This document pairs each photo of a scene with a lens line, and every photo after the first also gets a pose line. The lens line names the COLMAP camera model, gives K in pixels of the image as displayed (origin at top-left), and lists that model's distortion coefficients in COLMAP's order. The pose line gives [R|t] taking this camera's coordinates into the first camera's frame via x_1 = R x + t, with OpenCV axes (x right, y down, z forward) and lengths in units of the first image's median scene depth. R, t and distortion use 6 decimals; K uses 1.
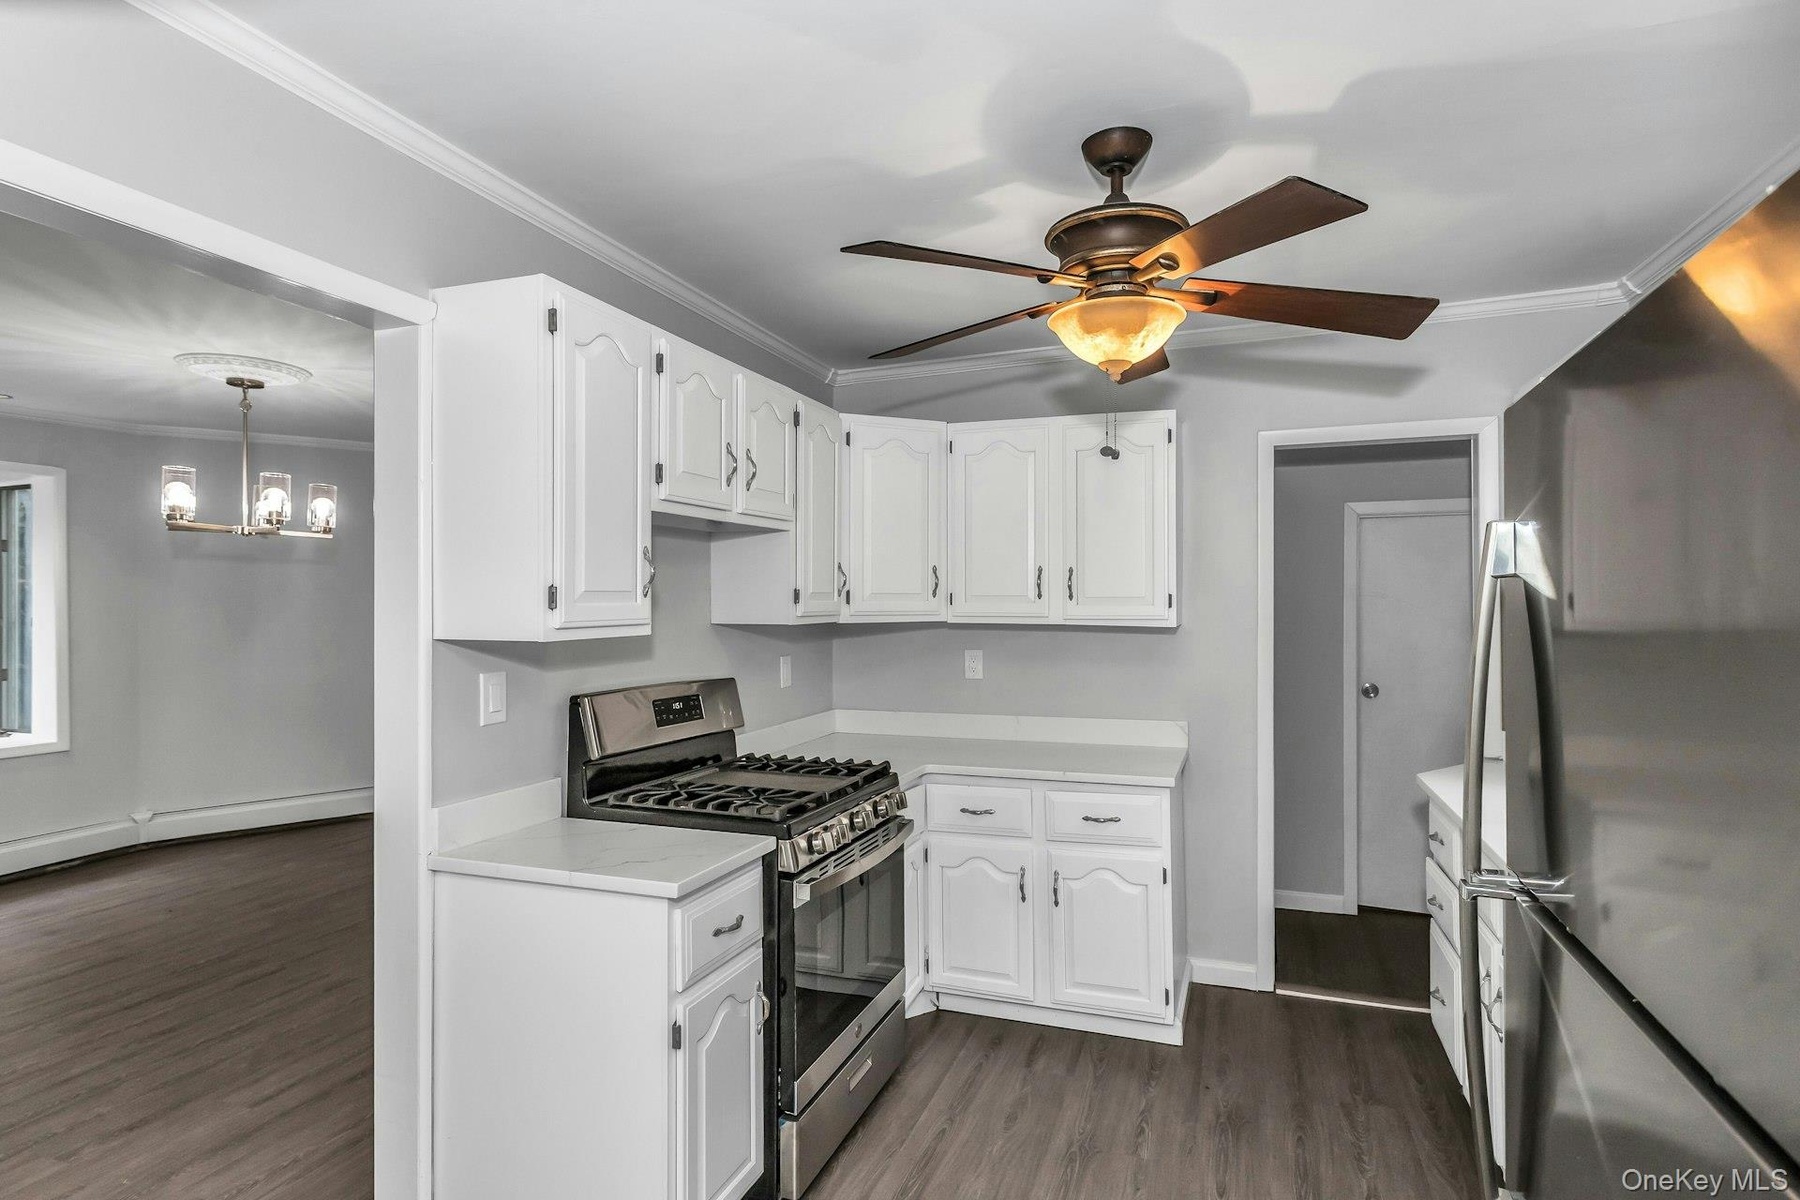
lens RADIAL K [[937.1, 0, 898.1], [0, 937.1, 601.0], [0, 0, 1]] dist [0.003120, 0.002122]
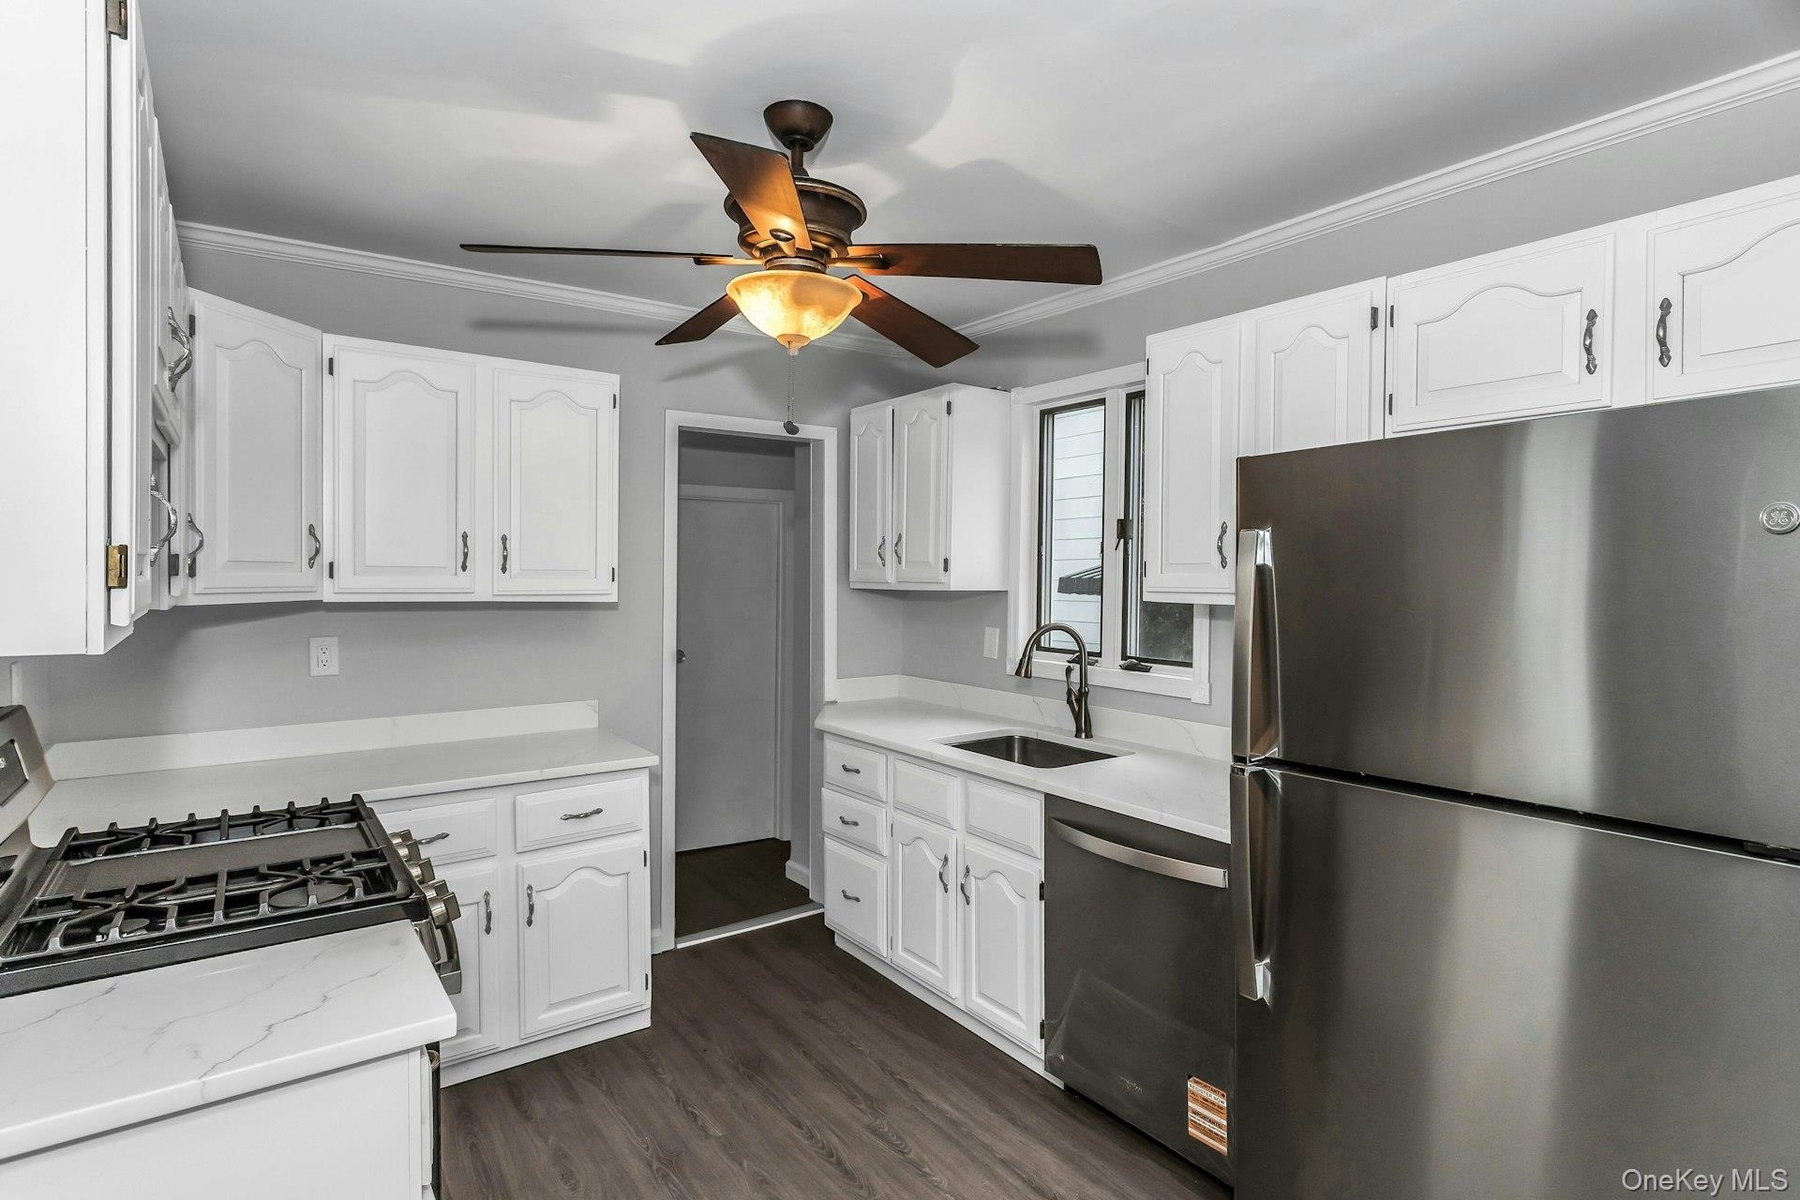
lens RADIAL K [[937.1, 0, 903.8], [0, 937.1, 592.0], [0, 0, 1]] dist [0.003120, 0.002122]
pose [[0.546317, -0.008565, 0.837535, -0.386048], [-0.008833, 0.999833, 0.015987, -0.000706], [-0.837532, -0.016131, 0.546150, 0.252555]]
